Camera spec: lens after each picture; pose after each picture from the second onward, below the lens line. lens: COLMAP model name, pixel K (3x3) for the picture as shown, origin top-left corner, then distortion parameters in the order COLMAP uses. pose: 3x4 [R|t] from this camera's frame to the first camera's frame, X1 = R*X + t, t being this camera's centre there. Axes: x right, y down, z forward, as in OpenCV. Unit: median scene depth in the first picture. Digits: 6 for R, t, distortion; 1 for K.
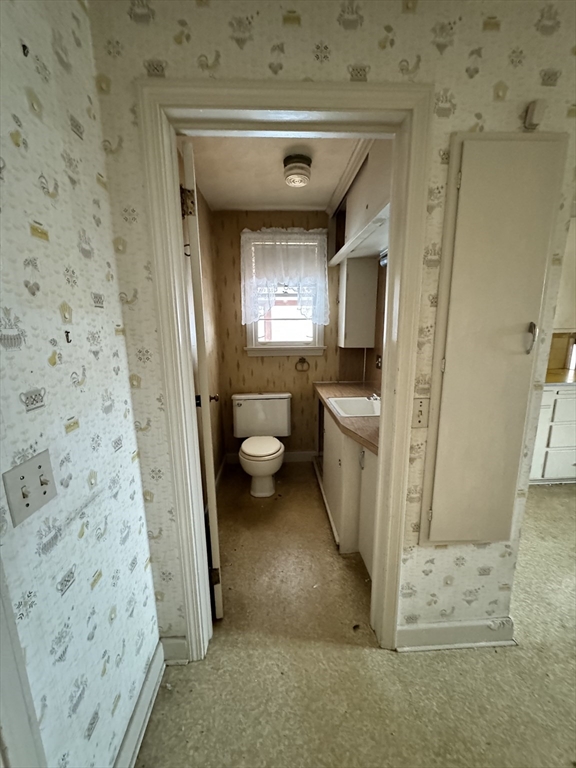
lens RADIAL K [[304.3, 0, 287.6], [0, 304.3, 384.3], [0, 0, 1]] dist [0.000433, -0.000223]
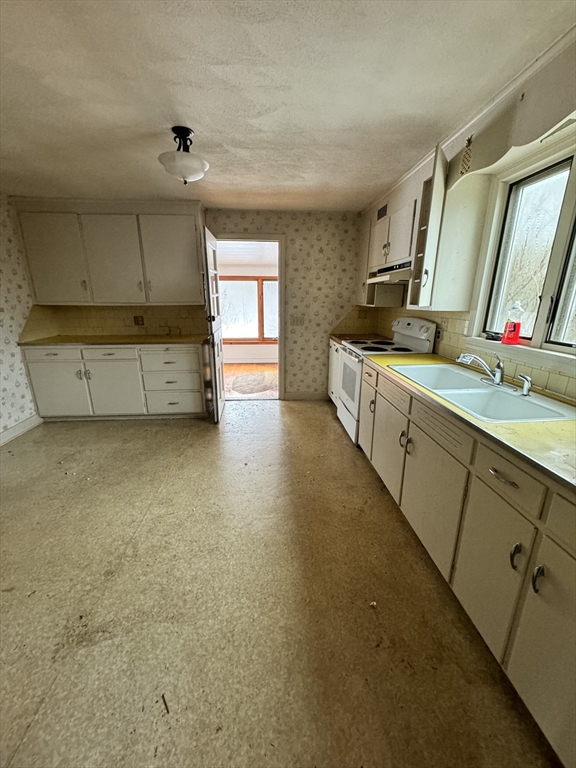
lens RADIAL K [[304.3, 0, 288.0], [0, 304.3, 384.3], [0, 0, 1]] dist [0.000433, -0.000223]
pose [[0.999630, 0.010092, 0.025276, 3.089215], [-0.012153, 0.996494, 0.082774, 0.128289], [-0.024352, -0.083051, 0.996248, -0.784003]]
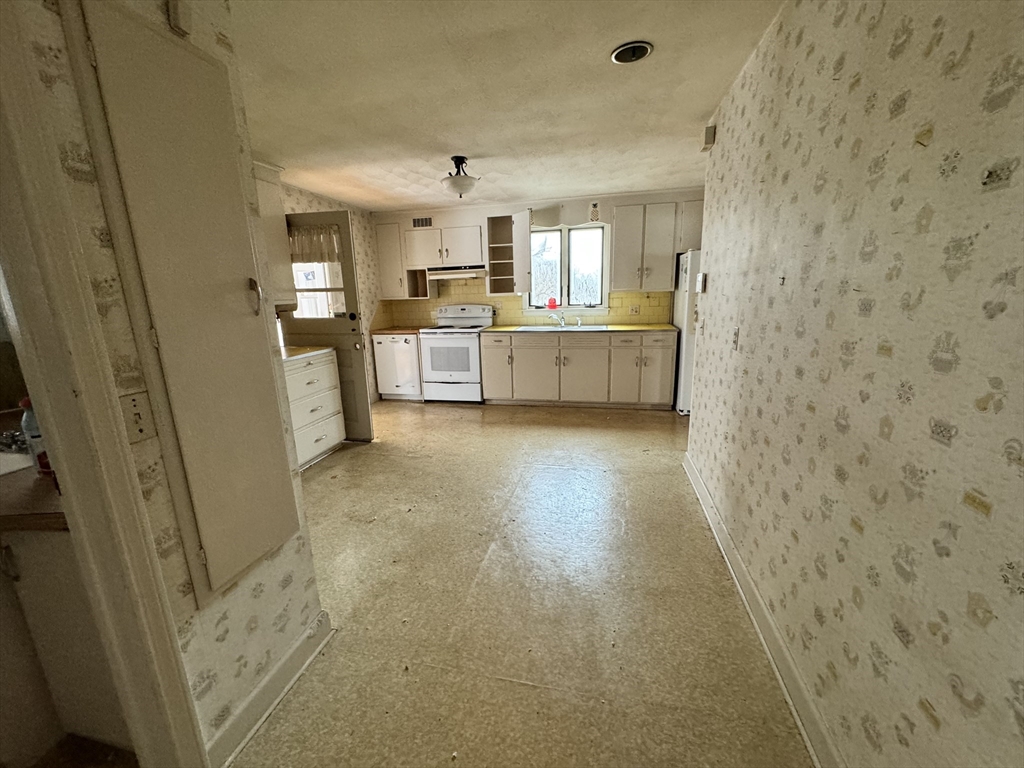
lens RADIAL K [[405.7, 0, 511.8], [0, 405.7, 384.0], [0, 0, 1]] dist [0.000433, -0.000223]
pose [[0.269827, -0.206766, 0.940447, -0.126726], [0.213052, 0.965286, 0.151100, 0.061373], [-0.939043, 0.159593, 0.304513, -0.002629]]
